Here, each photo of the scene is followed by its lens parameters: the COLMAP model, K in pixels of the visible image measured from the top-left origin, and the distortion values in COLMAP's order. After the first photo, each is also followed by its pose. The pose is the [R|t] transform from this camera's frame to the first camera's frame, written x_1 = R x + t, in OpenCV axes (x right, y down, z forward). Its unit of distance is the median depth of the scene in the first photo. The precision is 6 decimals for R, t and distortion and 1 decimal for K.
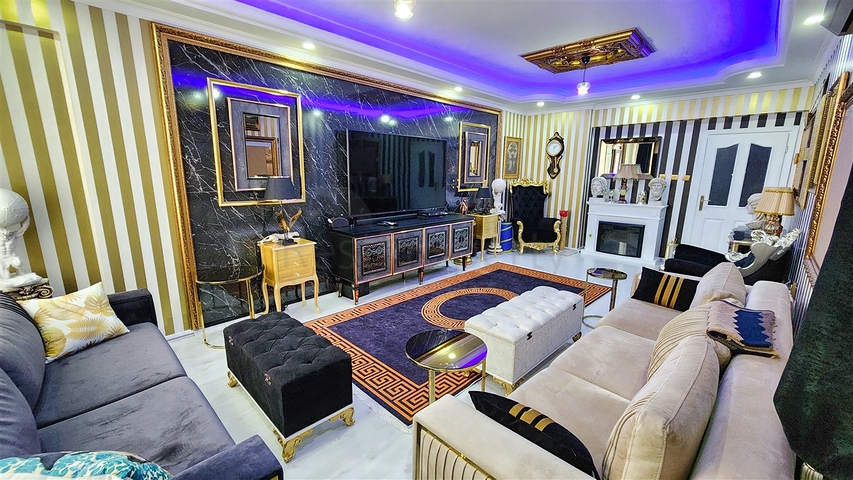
lens RADIAL K [[335.4, 0, 426.5], [0, 335.4, 240.0], [0, 0, 1]] dist [0.000003, -0.000069]
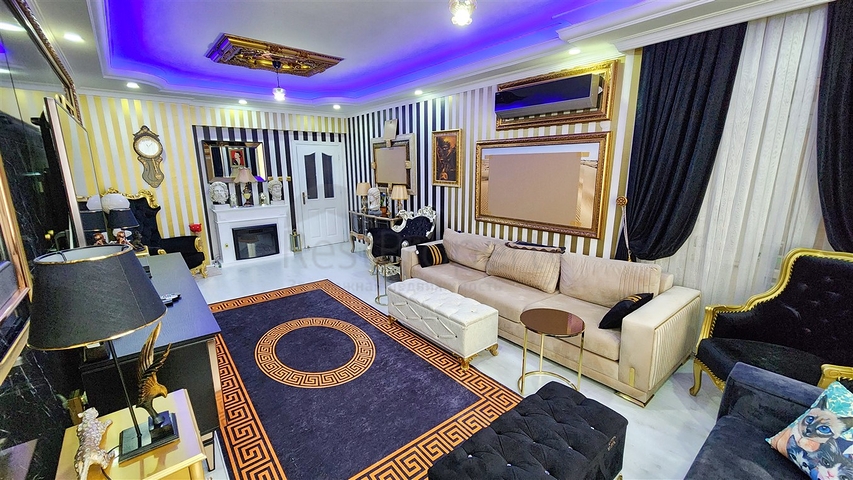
lens RADIAL K [[350.4, 0, 428.7], [0, 350.4, 226.9], [0, 0, 1]] dist [-0.062033, -0.000090]
pose [[0.097720, -0.167908, 0.980947, -0.418723], [0.205947, 0.967741, 0.145132, -0.101705], [-0.973672, 0.187841, 0.129148, 0.416179]]
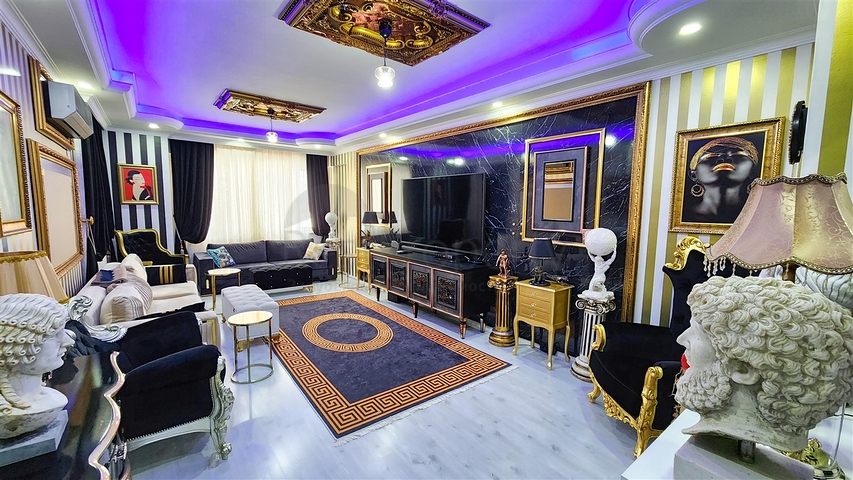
lens RADIAL K [[346.7, 0, 425.3], [0, 346.7, 242.9], [0, 0, 1]] dist [-0.001338, -0.000349]
pose [[-0.118004, 0.094560, -0.988501, 0.858990], [-0.219092, 0.968445, 0.118796, -0.189622], [0.968542, 0.230591, -0.093563, 0.923671]]
